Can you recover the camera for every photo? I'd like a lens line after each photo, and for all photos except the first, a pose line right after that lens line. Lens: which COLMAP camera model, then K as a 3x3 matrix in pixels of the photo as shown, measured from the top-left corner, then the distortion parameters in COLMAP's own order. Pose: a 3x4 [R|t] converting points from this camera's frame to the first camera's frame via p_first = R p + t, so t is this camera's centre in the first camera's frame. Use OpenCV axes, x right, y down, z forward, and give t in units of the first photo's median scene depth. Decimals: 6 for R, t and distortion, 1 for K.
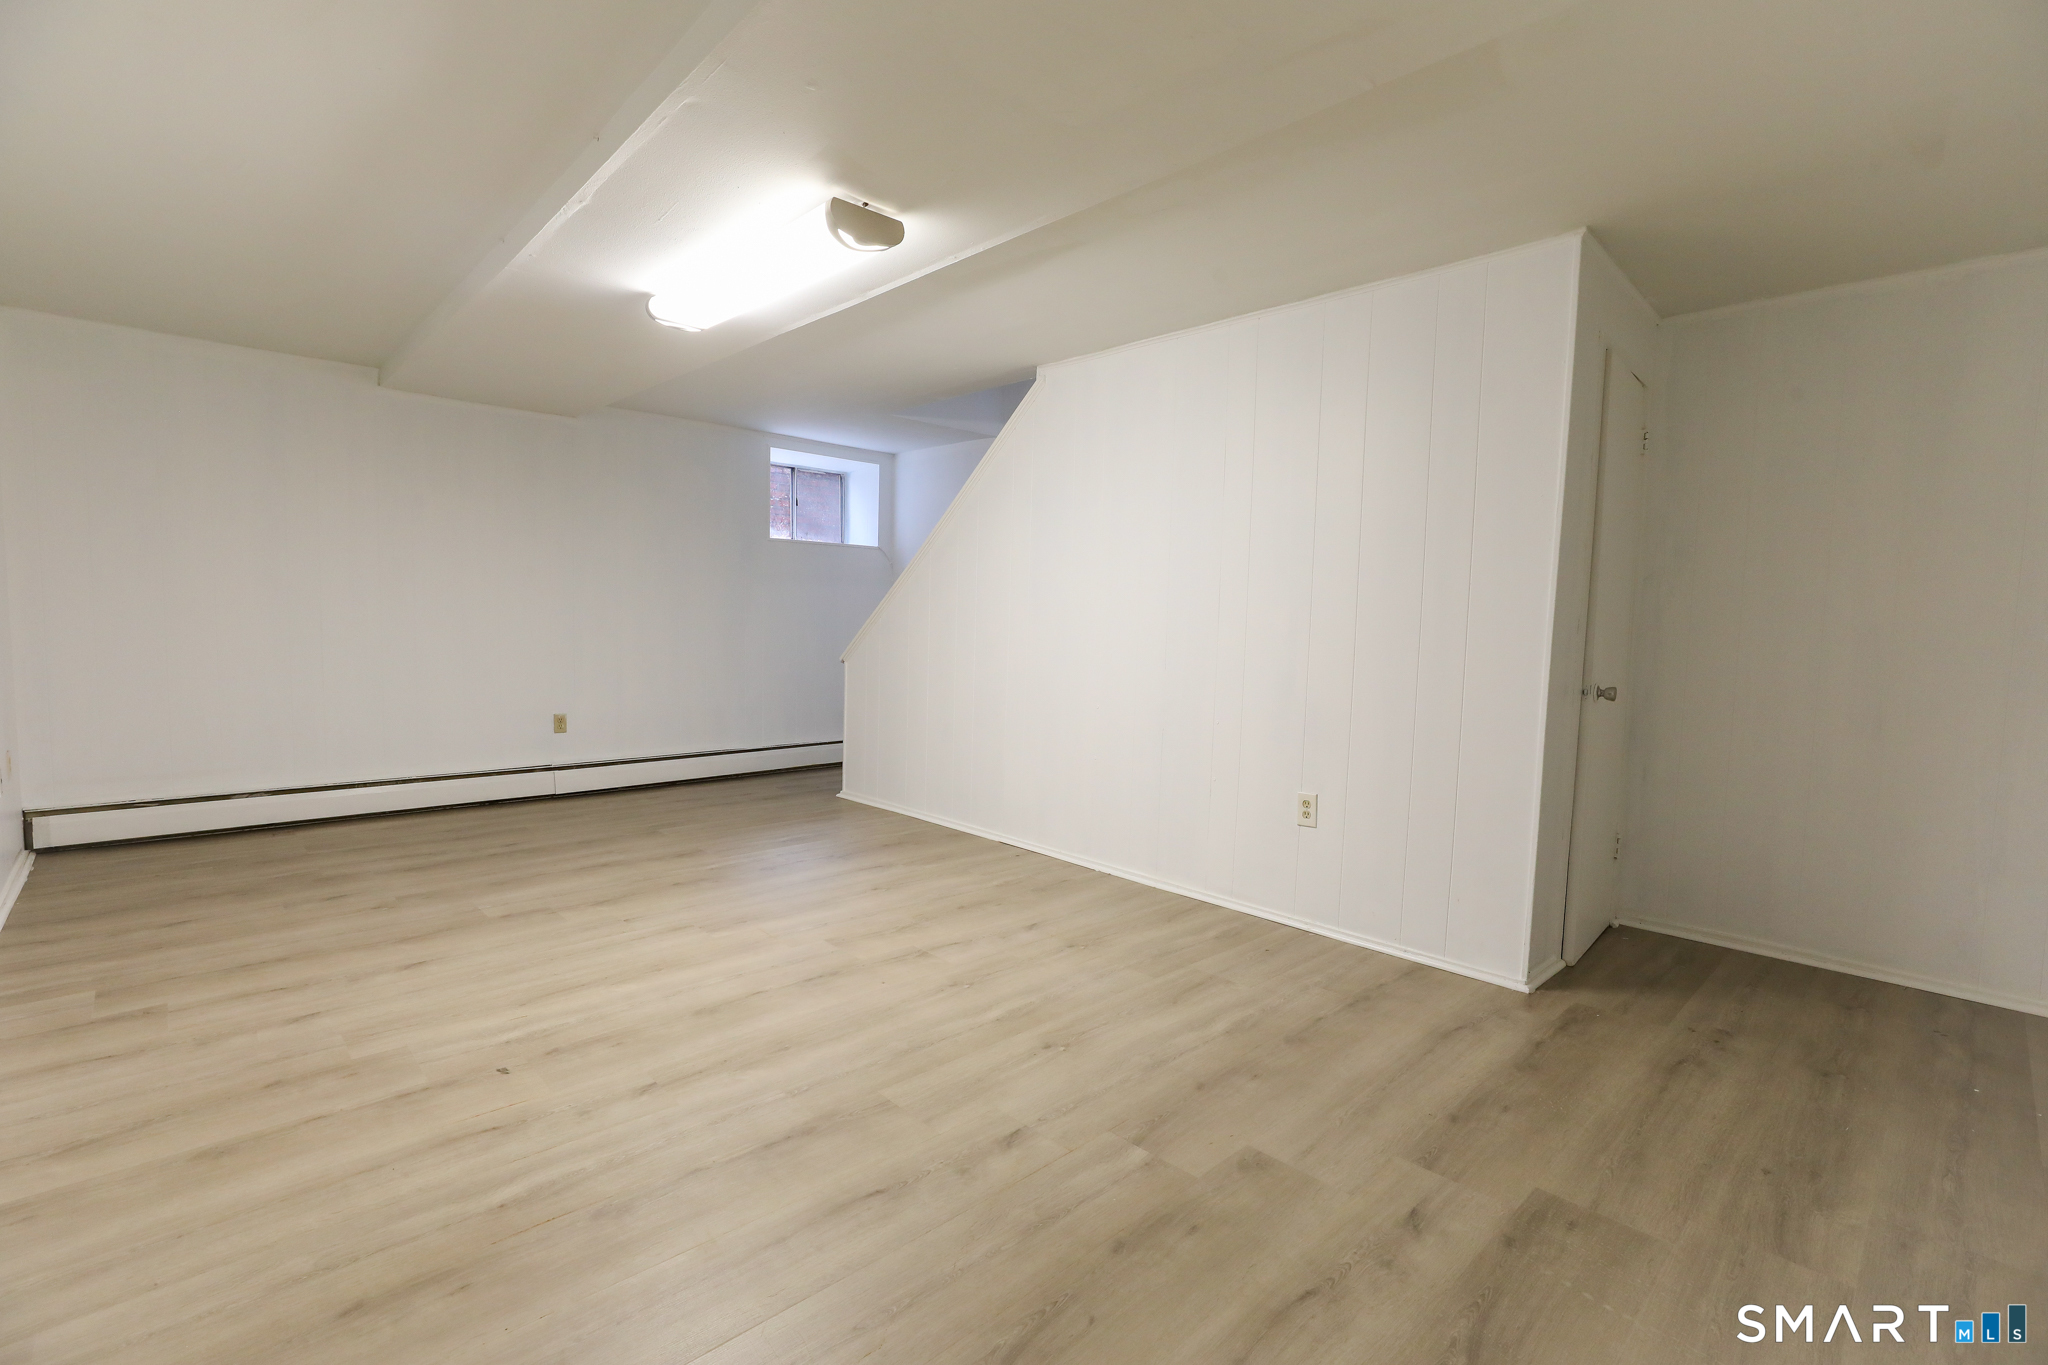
lens RADIAL K [[928.4, 0, 1030.7], [0, 928.4, 682.9], [0, 0, 1]] dist [-0.028689, 0.010299]
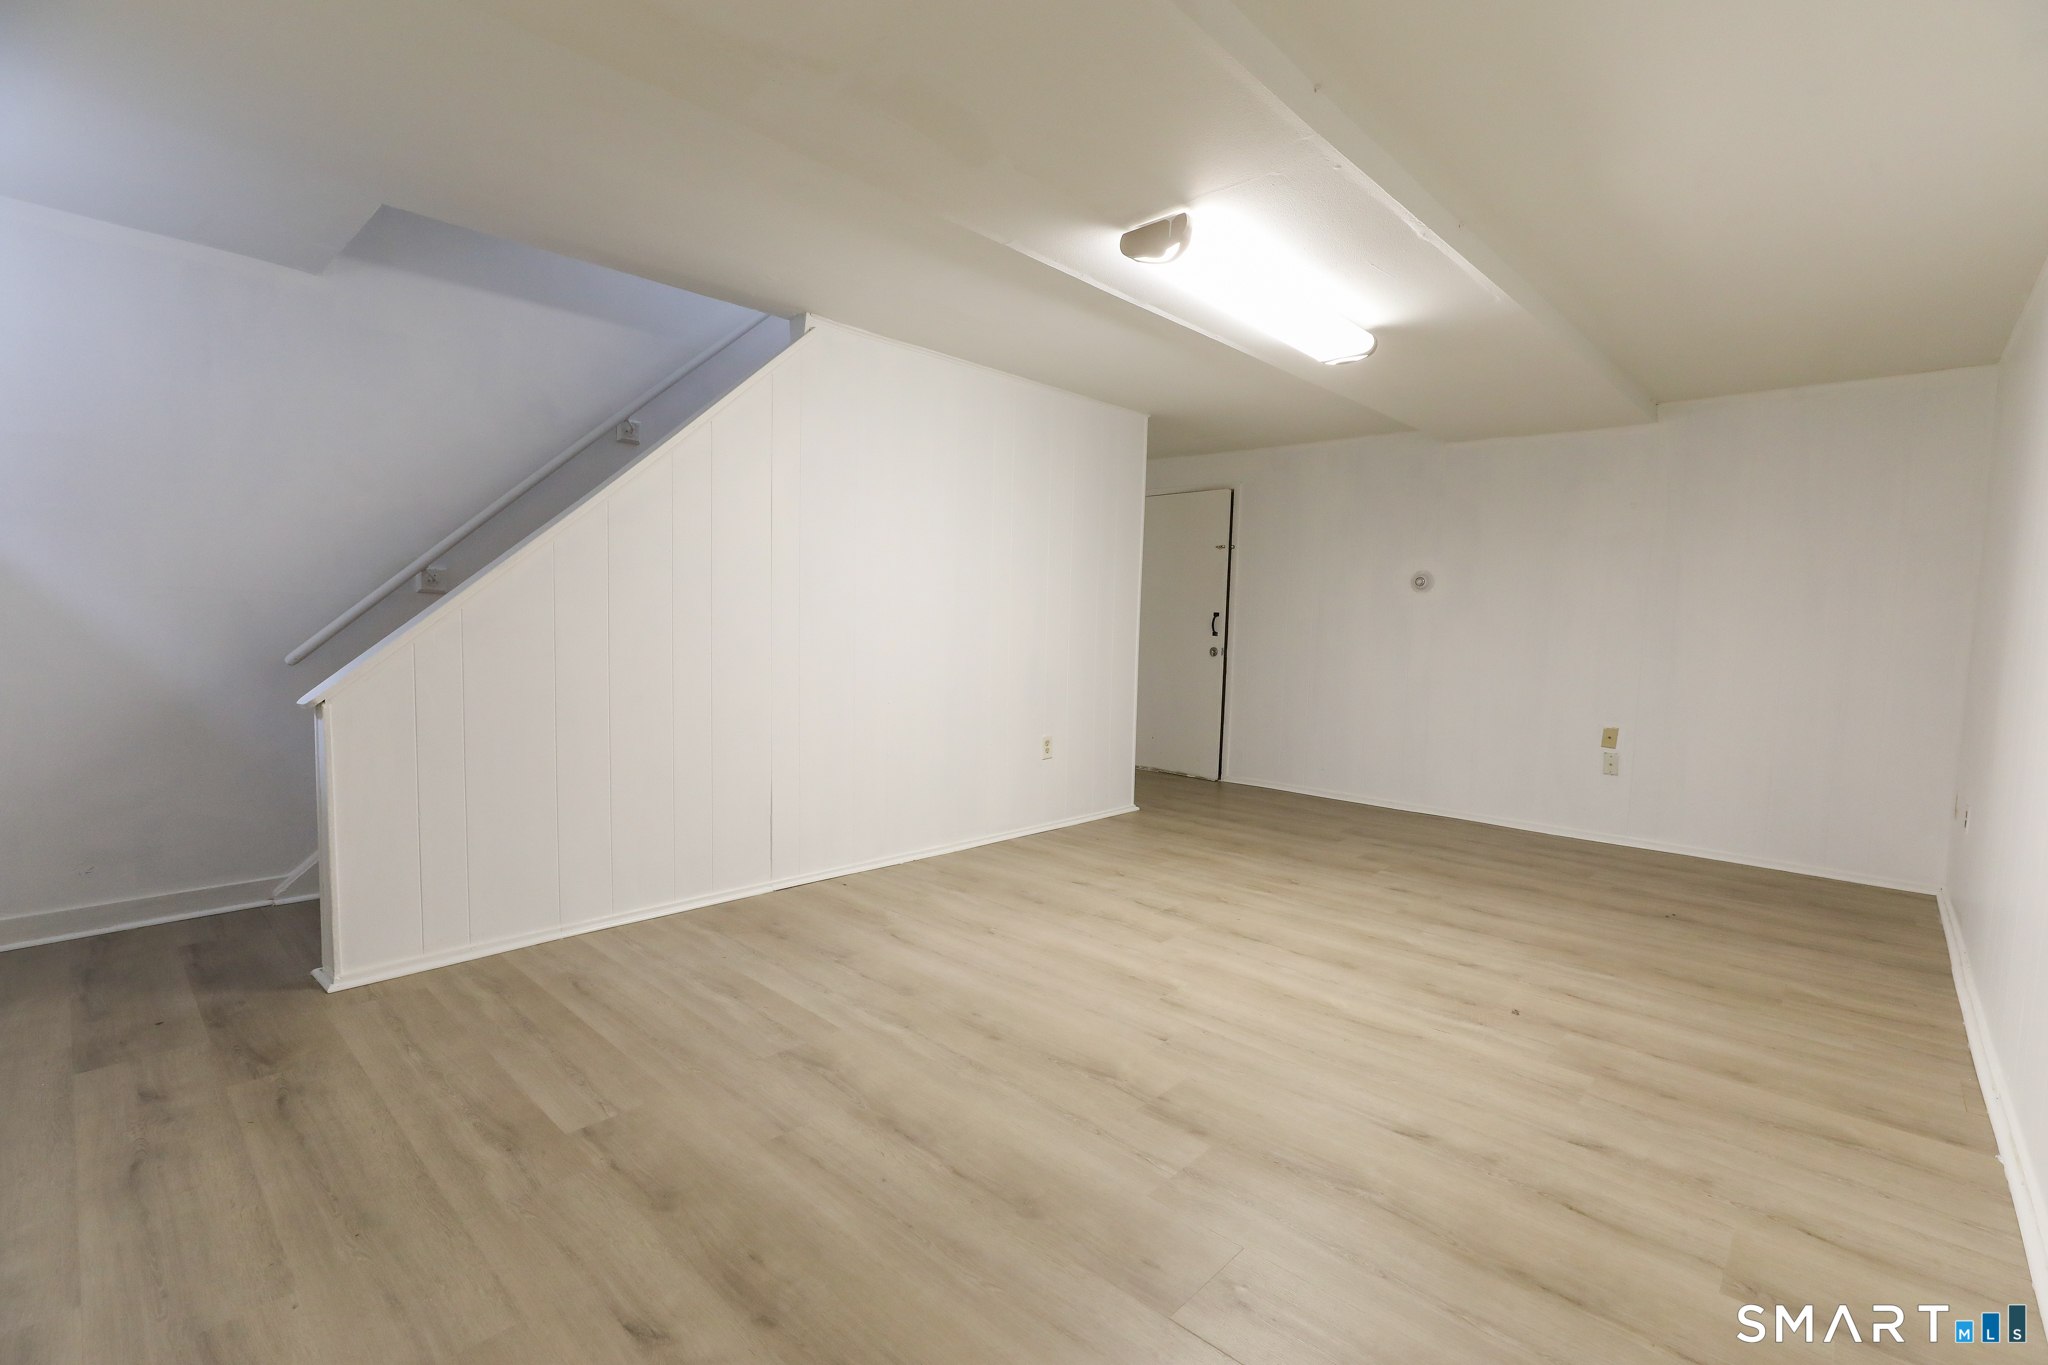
lens RADIAL K [[914.6, 0, 1024.0], [0, 914.6, 682.5], [0, 0, 1]] dist [-0.046688, 0.013266]
pose [[-0.047249, -0.095149, 0.994341, -1.316858], [0.044883, 0.994245, 0.097272, -0.121647], [-0.997874, 0.049225, -0.042706, 1.312439]]
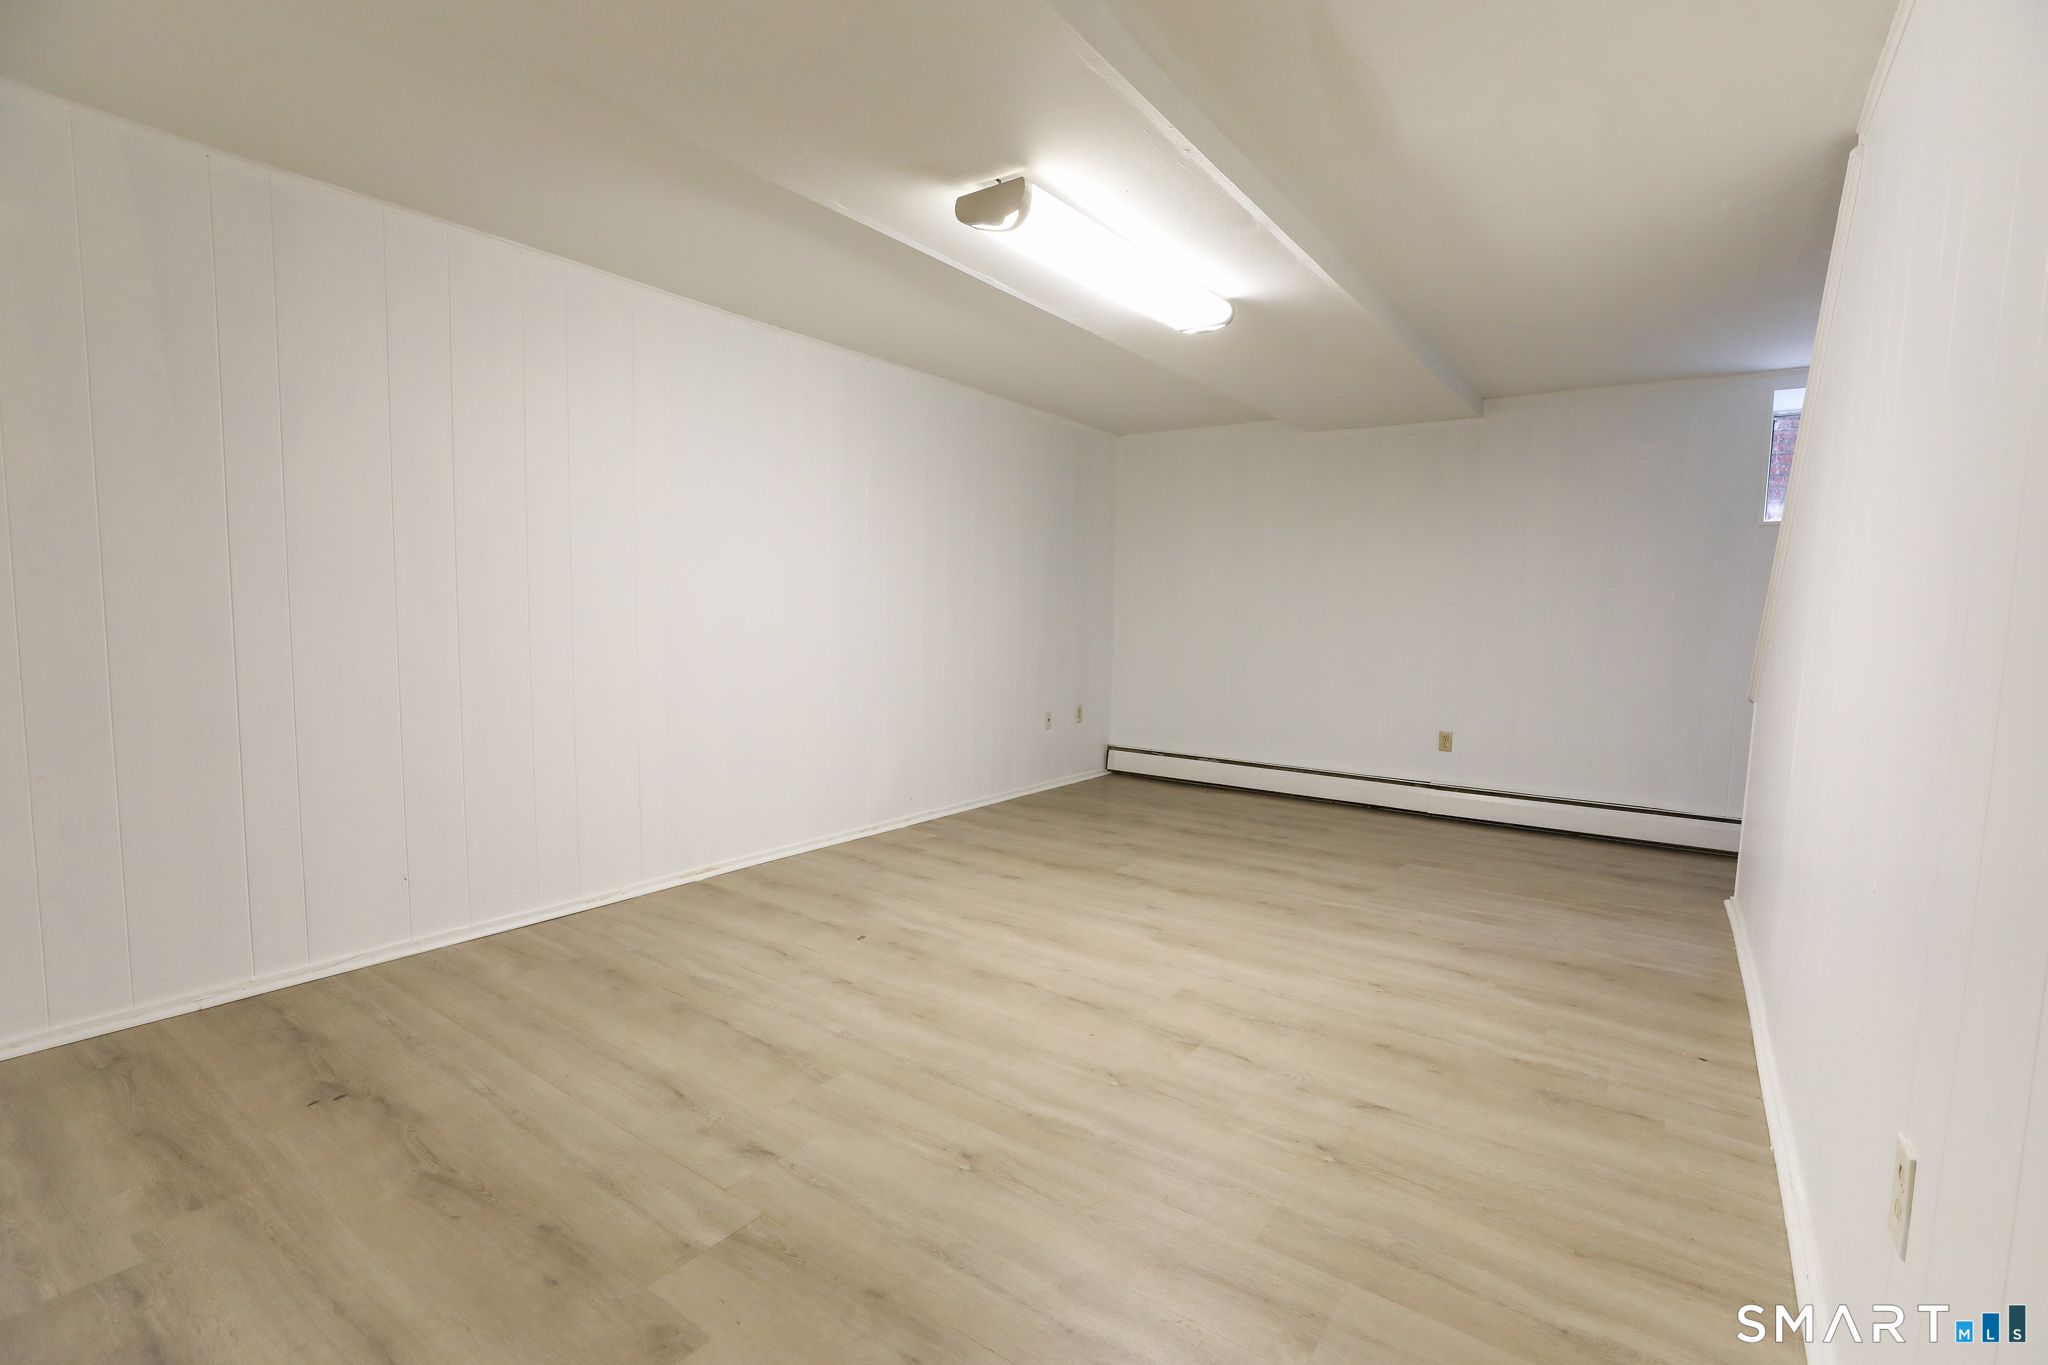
lens RADIAL K [[928.4, 0, 1030.7], [0, 928.4, 682.9], [0, 0, 1]] dist [-0.028689, 0.010299]
pose [[0.181951, 0.057009, -0.981654, 0.663398], [-0.084761, 0.995511, 0.042103, -0.038630], [0.979648, 0.075545, 0.185966, 0.750124]]
